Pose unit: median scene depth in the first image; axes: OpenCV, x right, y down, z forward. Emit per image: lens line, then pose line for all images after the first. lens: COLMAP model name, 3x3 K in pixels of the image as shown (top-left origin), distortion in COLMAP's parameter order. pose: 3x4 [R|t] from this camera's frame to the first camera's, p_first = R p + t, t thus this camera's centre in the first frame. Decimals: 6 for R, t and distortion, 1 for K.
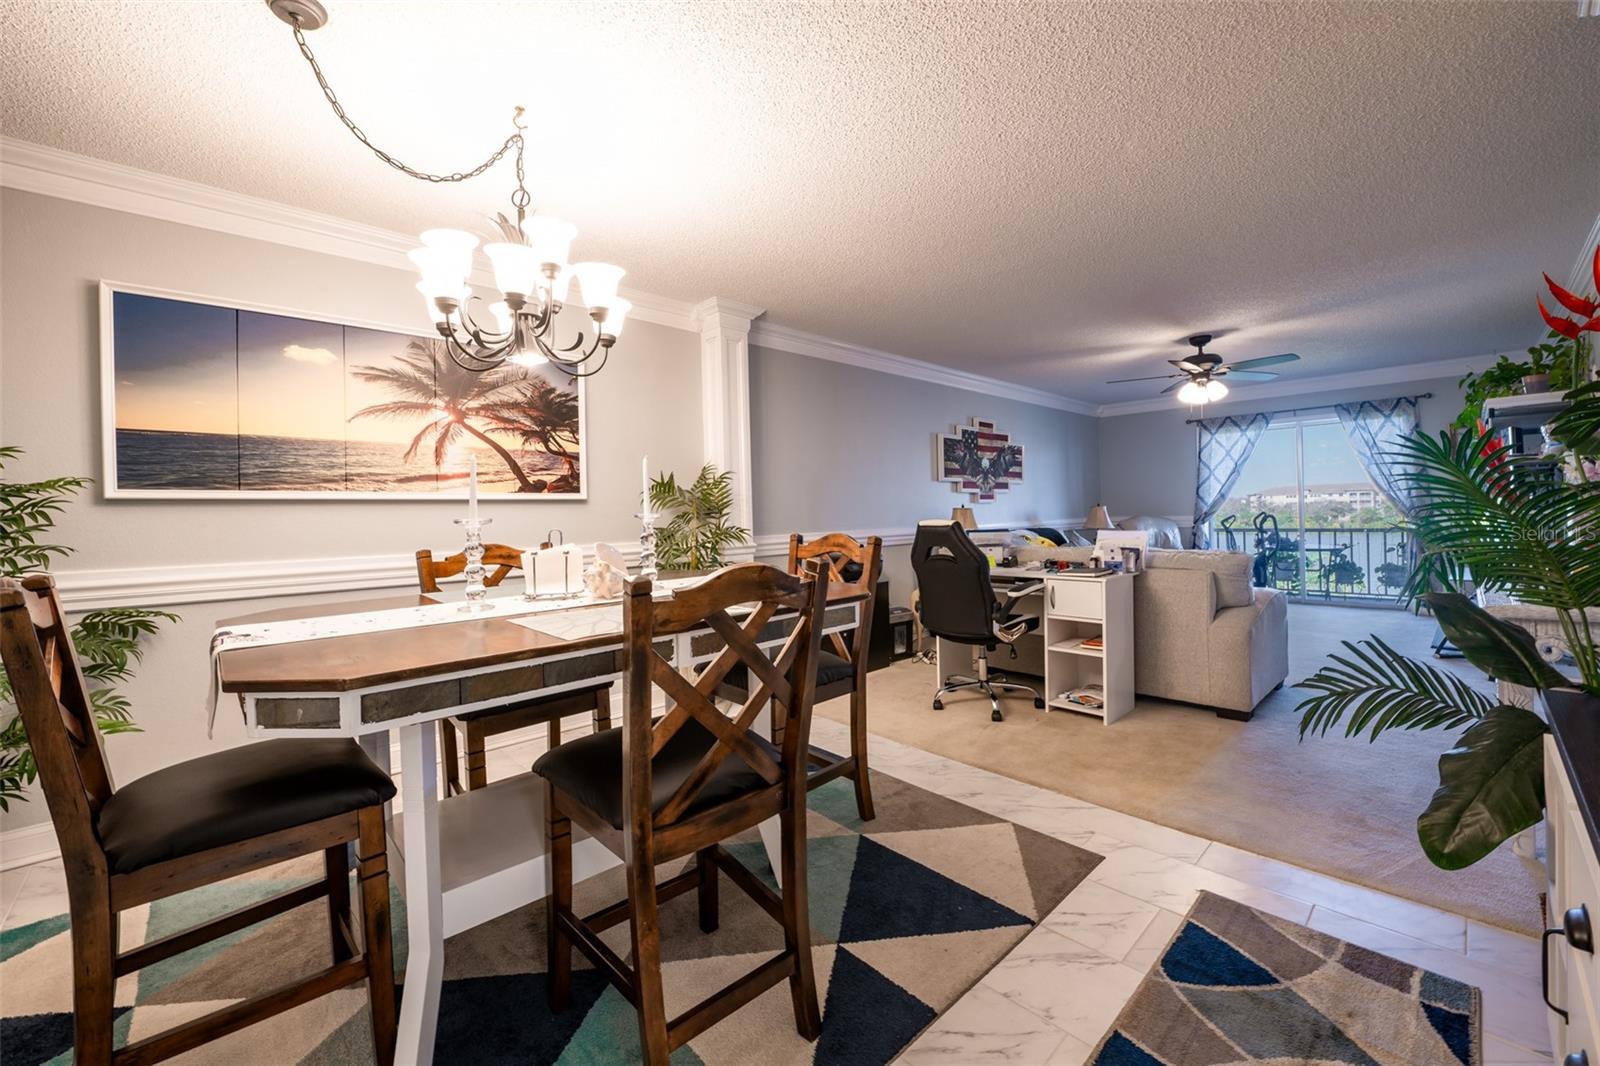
lens RADIAL K [[629.6, 0, 808.5], [0, 629.6, 517.1], [0, 0, 1]] dist [-0.009817, -0.000163]
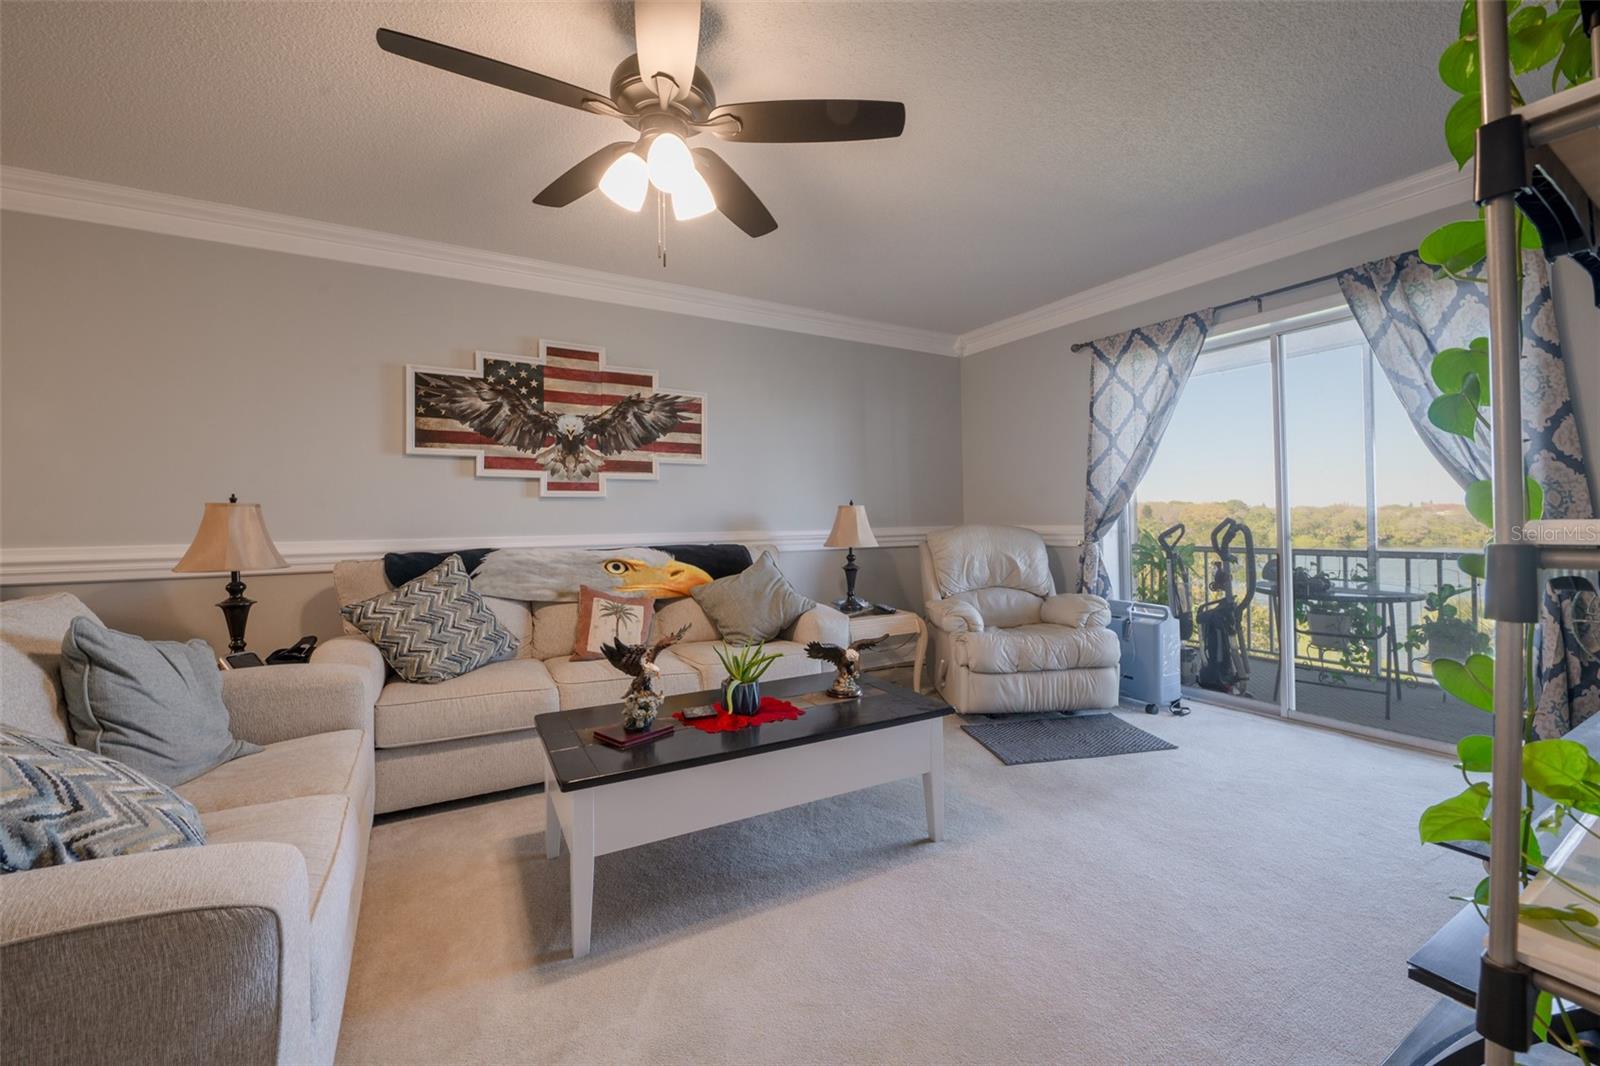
lens RADIAL K [[633.1, 0, 797.2], [0, 633.1, 514.5], [0, 0, 1]] dist [-0.009046, 0.000111]
pose [[0.974332, 0.008281, -0.224963, 1.197801], [-0.009964, 0.999930, -0.006344, -0.012348], [0.224895, 0.008423, 0.974347, 1.028064]]
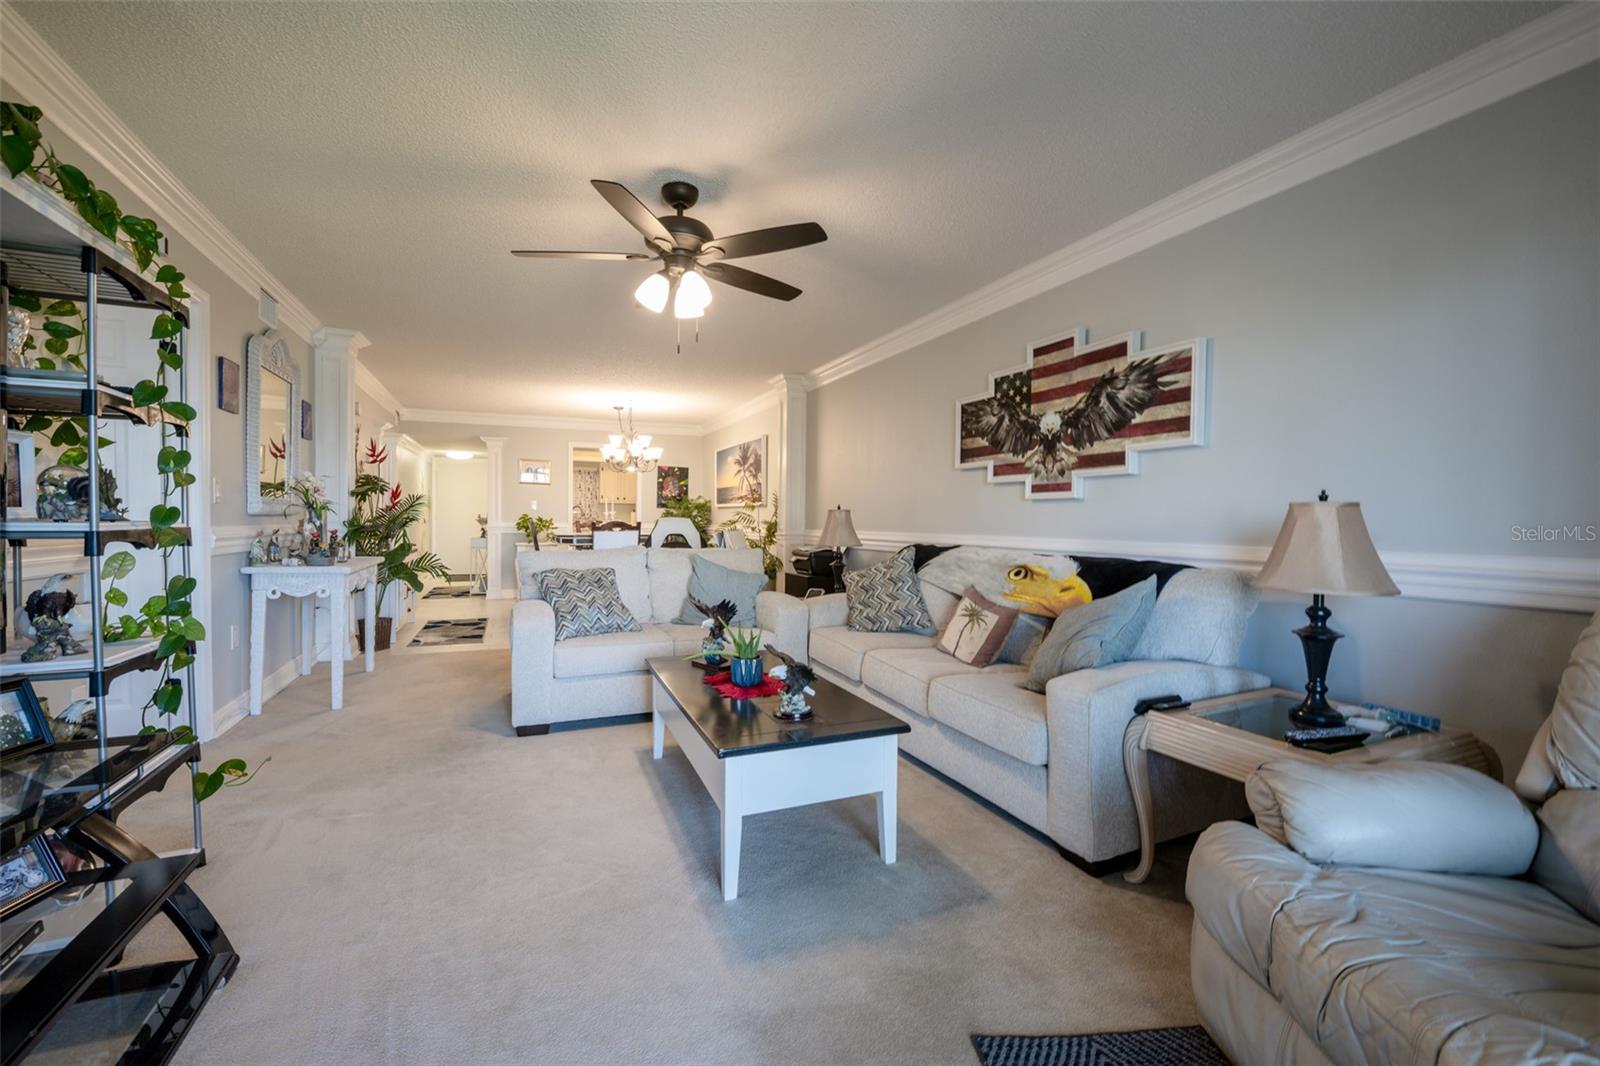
lens RADIAL K [[651.5, 0, 800.0], [0, 651.5, 533.0], [0, 0, 1]] dist [-0.000760, -0.000058]
pose [[-0.337496, 0.034749, -0.940685, 1.730139], [-0.011819, 0.999083, 0.041146, -0.028597], [0.941253, 0.025004, -0.336776, 1.987146]]
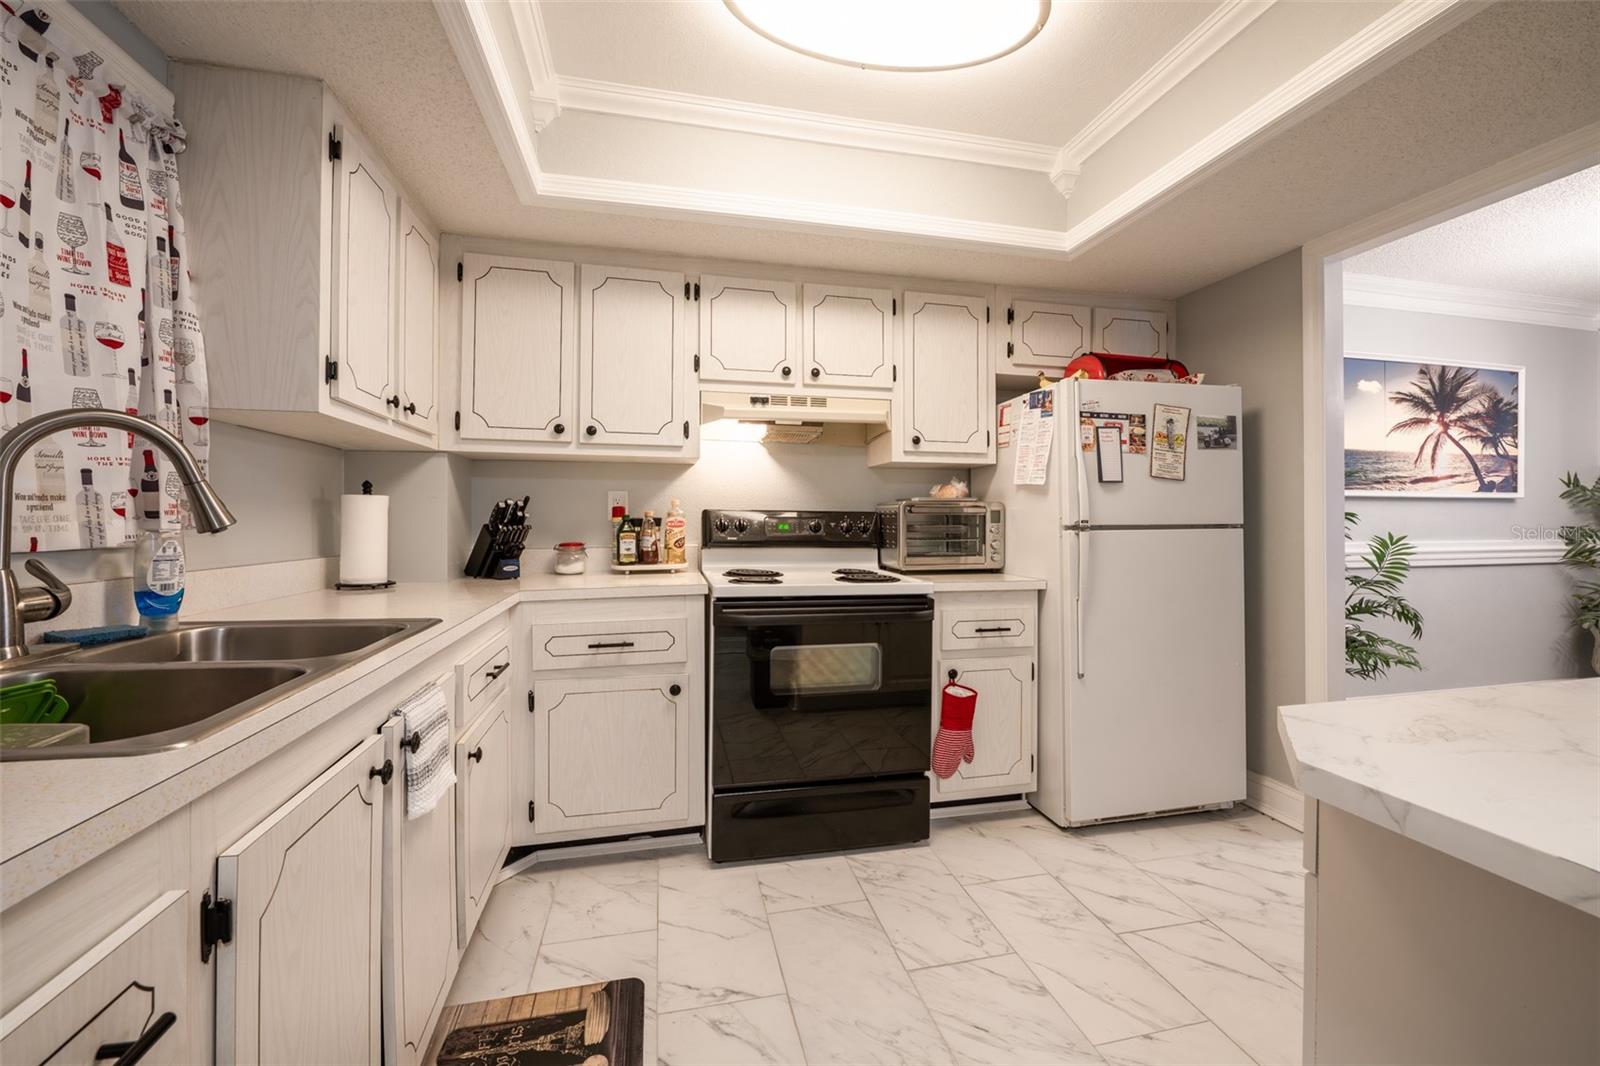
lens RADIAL K [[629.6, 0, 808.5], [0, 629.6, 517.1], [0, 0, 1]] dist [-0.009817, -0.000163]
pose [[0.859682, 0.022323, -0.510341, -0.940957], [-0.022483, 0.999730, 0.005857, 0.027757], [0.510334, 0.006438, 0.859952, -0.601157]]
